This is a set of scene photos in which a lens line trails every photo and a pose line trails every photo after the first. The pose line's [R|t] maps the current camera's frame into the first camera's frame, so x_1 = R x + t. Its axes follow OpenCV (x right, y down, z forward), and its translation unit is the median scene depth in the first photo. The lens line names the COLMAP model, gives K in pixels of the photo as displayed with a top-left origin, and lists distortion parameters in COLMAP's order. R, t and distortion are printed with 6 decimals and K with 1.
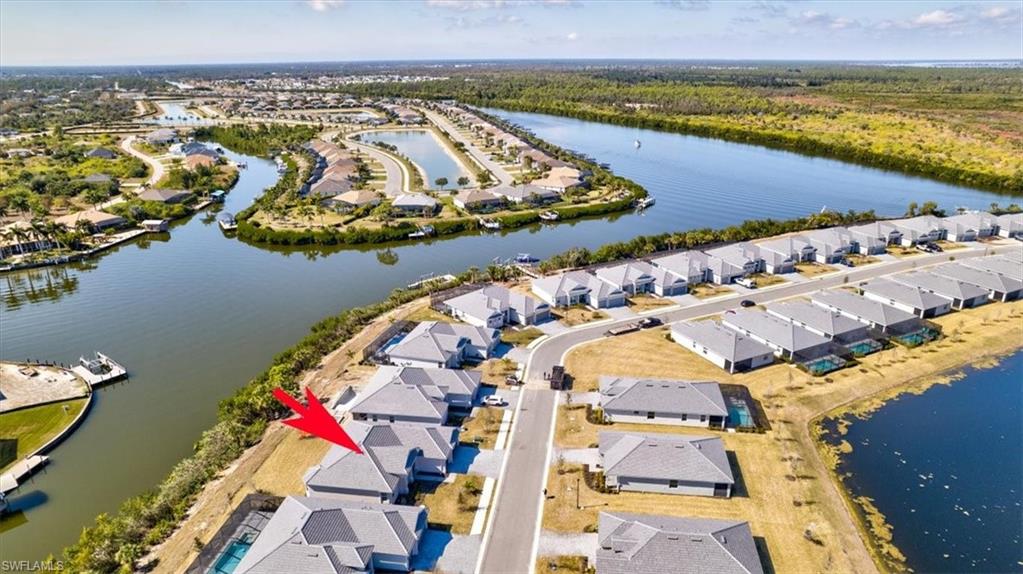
lens RADIAL K [[656.7, 0, 511.5], [0, 656.7, 287.0], [0, 0, 1]] dist [-0.087408, 0.078145]
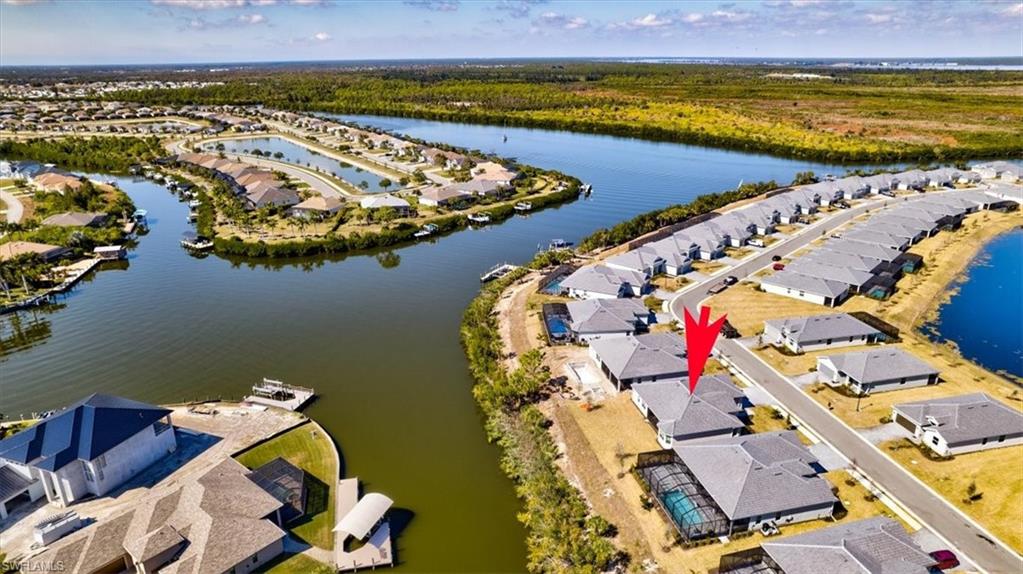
lens RADIAL K [[656.7, 0, 511.5], [0, 656.7, 287.0], [0, 0, 1]] dist [-0.087408, 0.078145]
pose [[0.937813, -0.117963, 0.326482, -0.350923], [0.118150, 0.992808, 0.019333, -0.002318], [-0.326415, 0.020443, 0.945006, 0.008530]]
